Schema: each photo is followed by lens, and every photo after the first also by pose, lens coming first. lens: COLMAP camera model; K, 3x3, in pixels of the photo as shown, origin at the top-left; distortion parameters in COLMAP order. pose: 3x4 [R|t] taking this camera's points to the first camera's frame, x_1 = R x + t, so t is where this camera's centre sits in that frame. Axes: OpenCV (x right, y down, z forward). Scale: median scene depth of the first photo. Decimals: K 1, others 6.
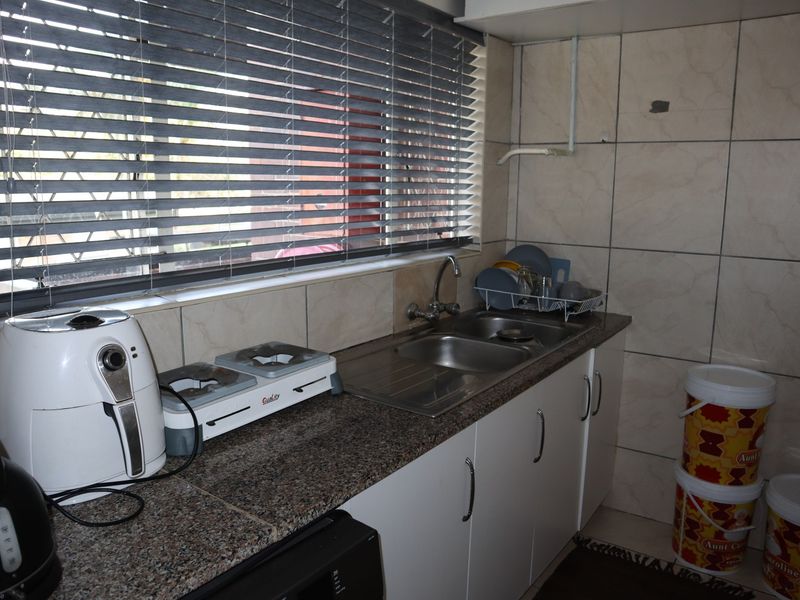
lens RADIAL K [[625.0, 0, 400.8], [0, 625.0, 301.2], [0, 0, 1]] dist [-0.123203, 0.079619]
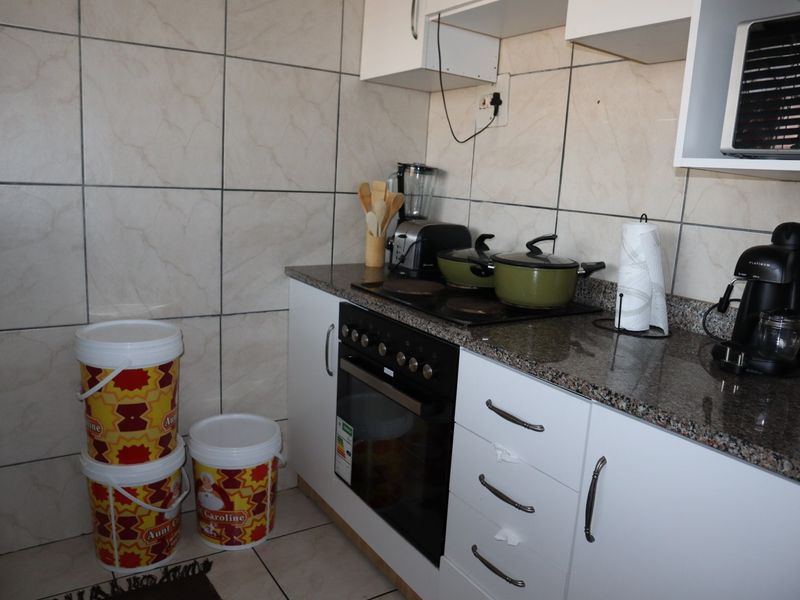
lens RADIAL K [[625.0, 0, 399.3], [0, 625.0, 297.0], [0, 0, 1]] dist [-0.123203, 0.079619]
pose [[0.364048, -0.167086, 0.916270, -0.072865], [0.114537, 0.984341, 0.133992, 0.009275], [-0.924311, 0.056168, 0.377485, 0.352833]]
